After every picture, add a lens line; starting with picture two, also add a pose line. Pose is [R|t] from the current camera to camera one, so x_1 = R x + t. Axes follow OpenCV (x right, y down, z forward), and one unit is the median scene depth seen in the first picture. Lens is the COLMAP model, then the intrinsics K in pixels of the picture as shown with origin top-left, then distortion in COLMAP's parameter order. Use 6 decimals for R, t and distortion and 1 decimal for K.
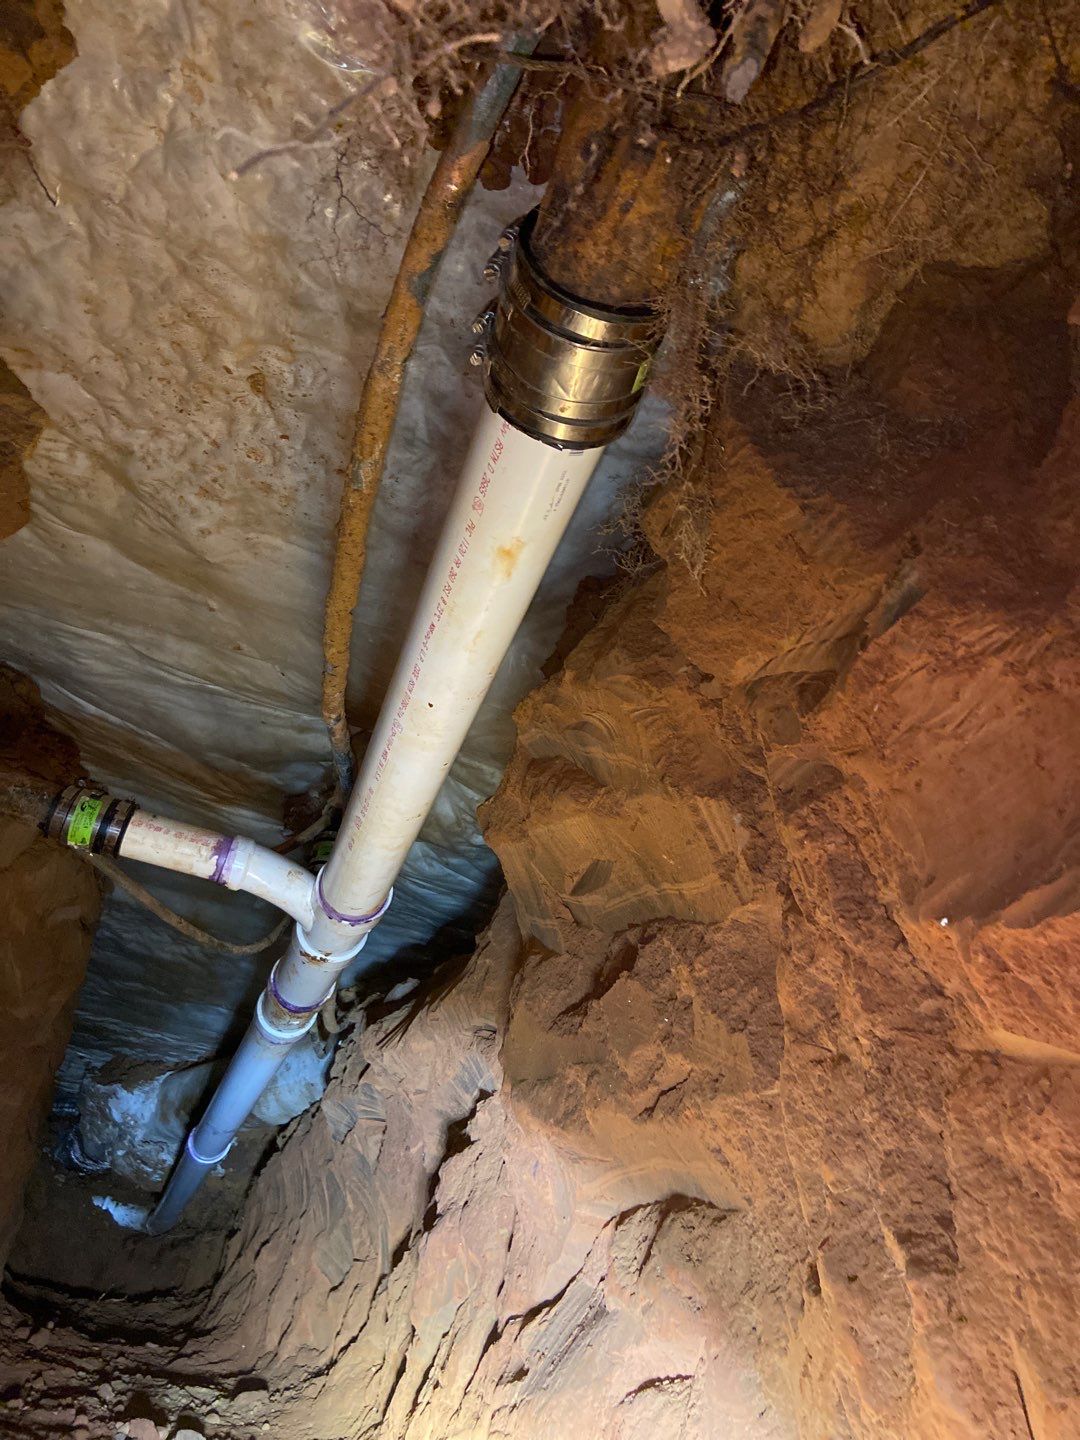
lens RADIAL K [[1067.2, 0, 554.8], [0, 1067.2, 704.6], [0, 0, 1]] dist [0.120278, -0.153224]
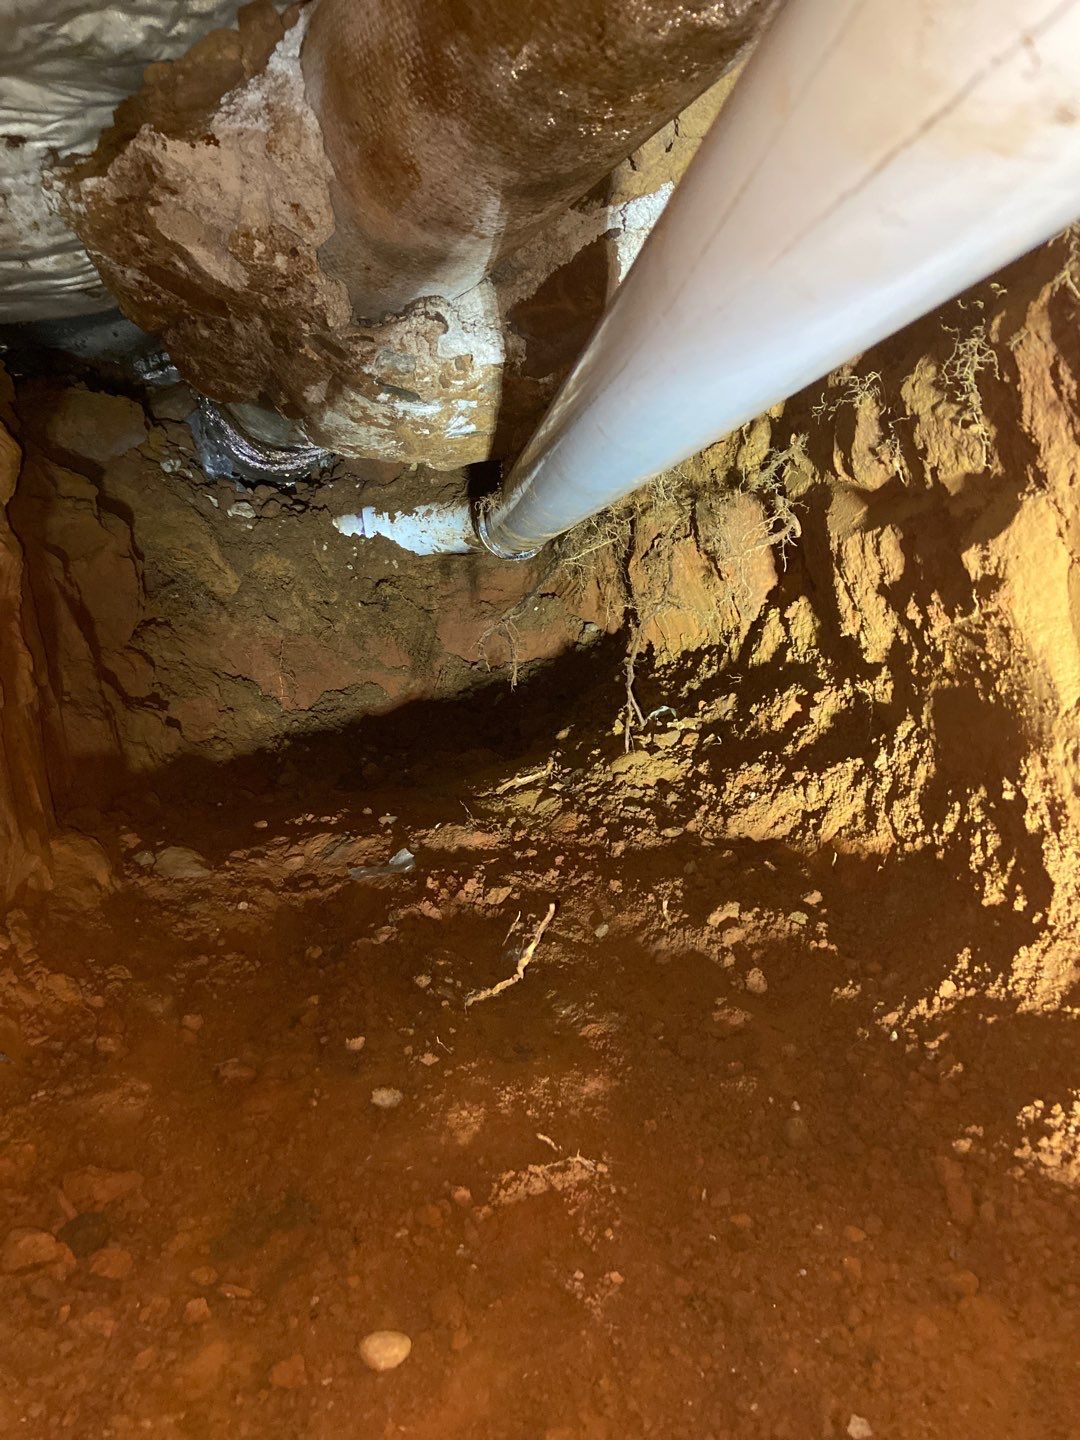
lens RADIAL K [[1076.7, 0, 537.0], [0, 1076.7, 719.7], [0, 0, 1]] dist [0.064670, -0.086137]
pose [[0.916561, -0.272240, -0.292919, -0.284432], [0.398374, 0.685437, 0.609487, 0.319677], [0.034850, -0.675323, 0.736698, 0.734934]]
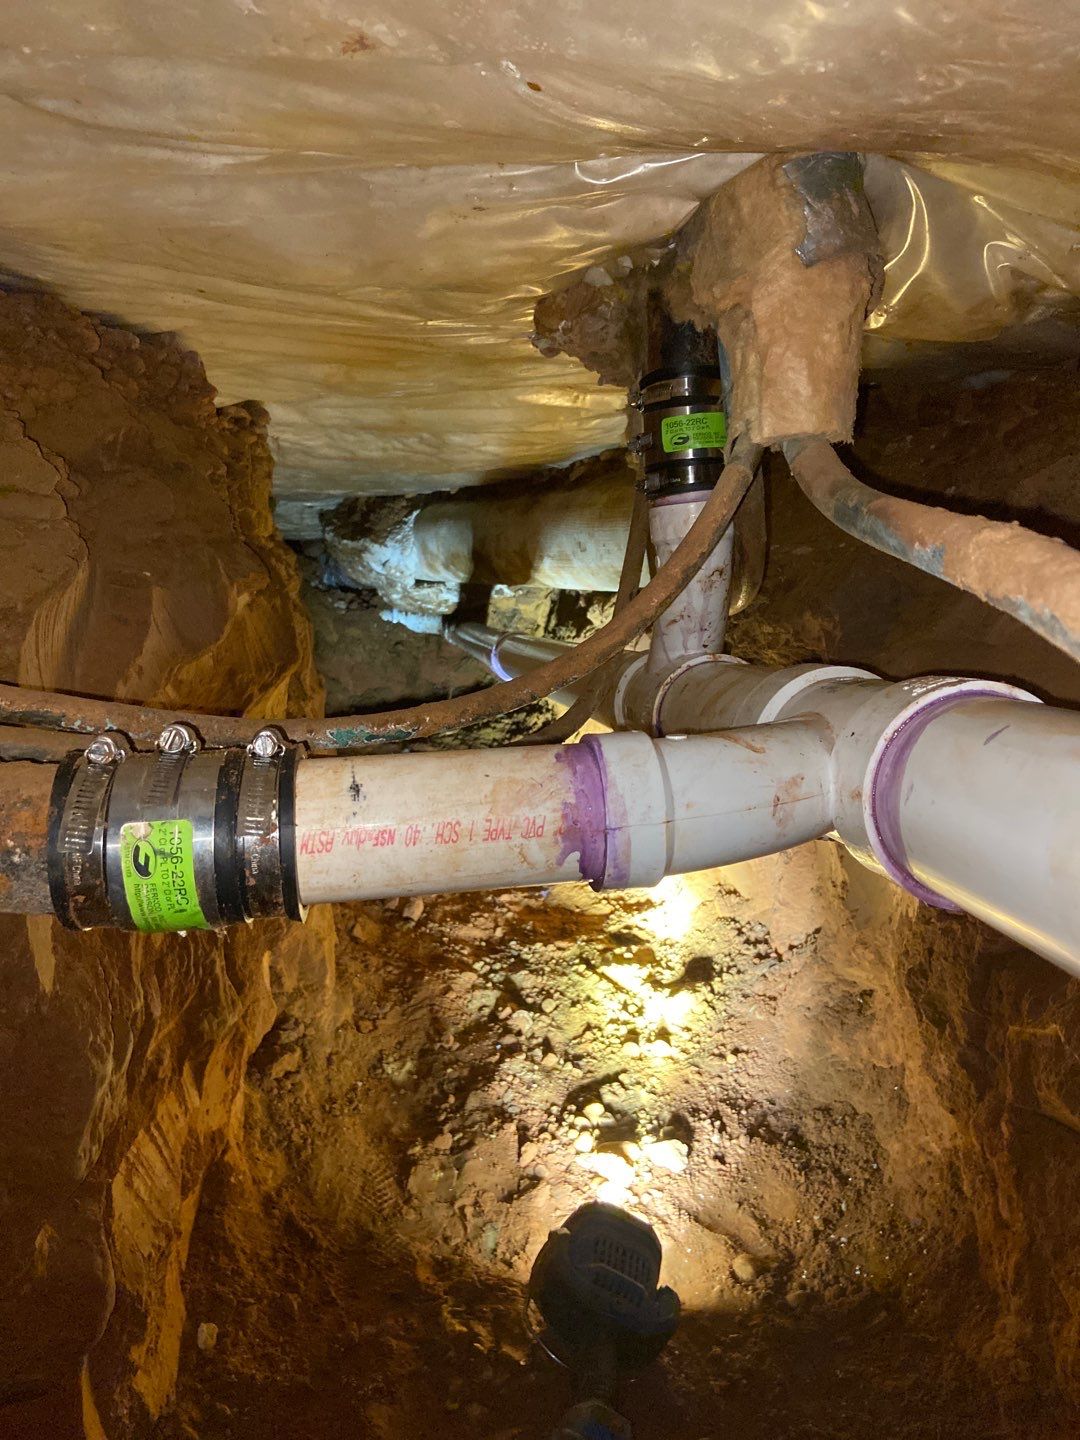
lens RADIAL K [[1067.2, 0, 554.8], [0, 1067.2, 704.6], [0, 0, 1]] dist [0.120278, -0.153224]
pose [[0.962233, -0.154672, -0.224019, -0.091559], [0.263192, 0.738825, 0.620377, -0.033761], [0.069556, -0.655907, 0.751630, 0.295990]]
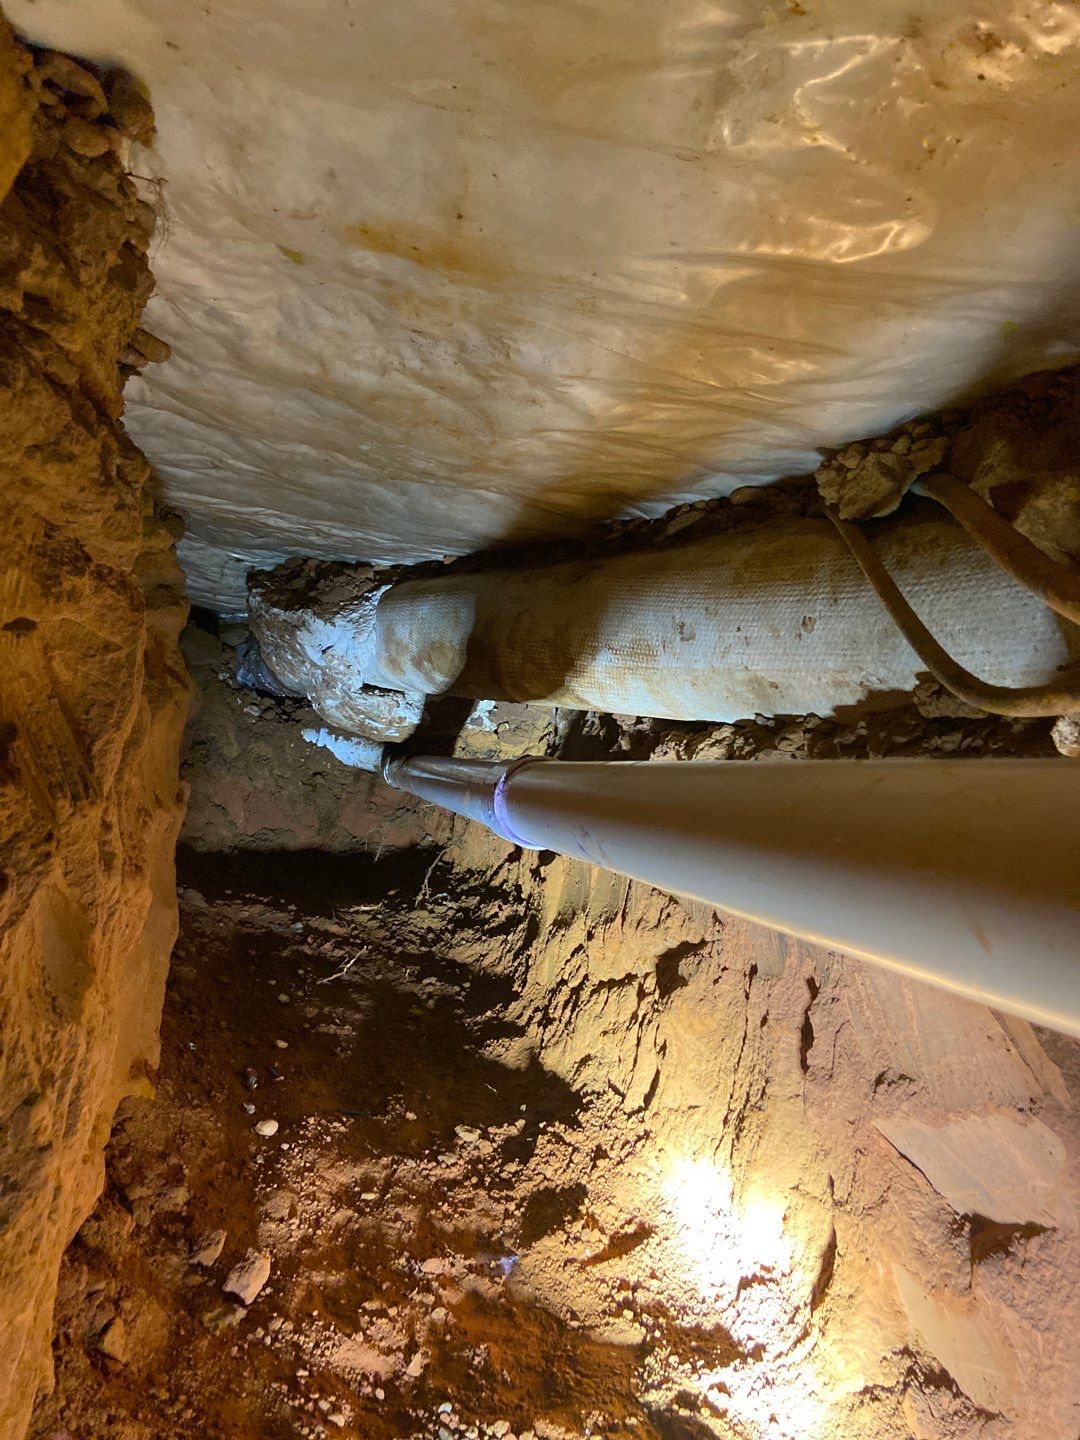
lens RADIAL K [[1067.2, 0, 554.8], [0, 1067.2, 704.6], [0, 0, 1]] dist [0.120278, -0.153224]
pose [[0.990736, -0.014532, -0.135022, -0.187519], [0.080039, 0.865704, 0.494116, 0.115465], [0.109709, -0.500346, 0.858847, 0.484427]]
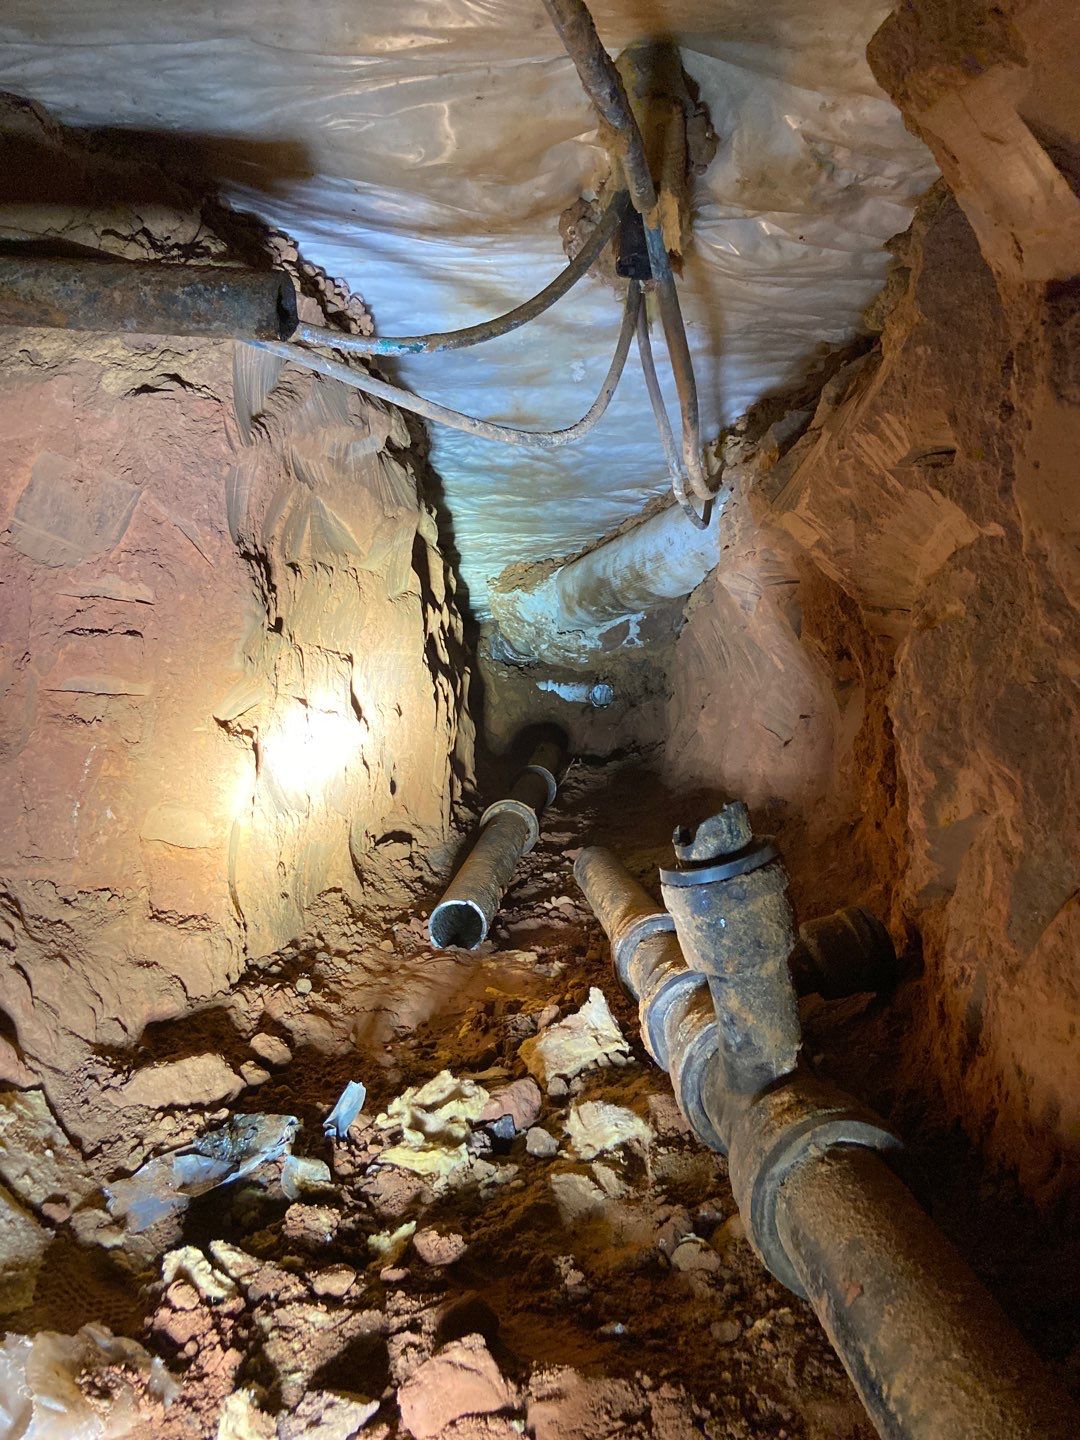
lens RADIAL K [[1076.7, 0, 537.0], [0, 1076.7, 719.7], [0, 0, 1]] dist [0.064670, -0.086137]
pose [[0.906926, -0.176905, -0.382349, -0.022437], [0.343728, 0.835474, 0.428758, 0.025248], [0.243593, -0.520276, 0.818520, 0.120193]]
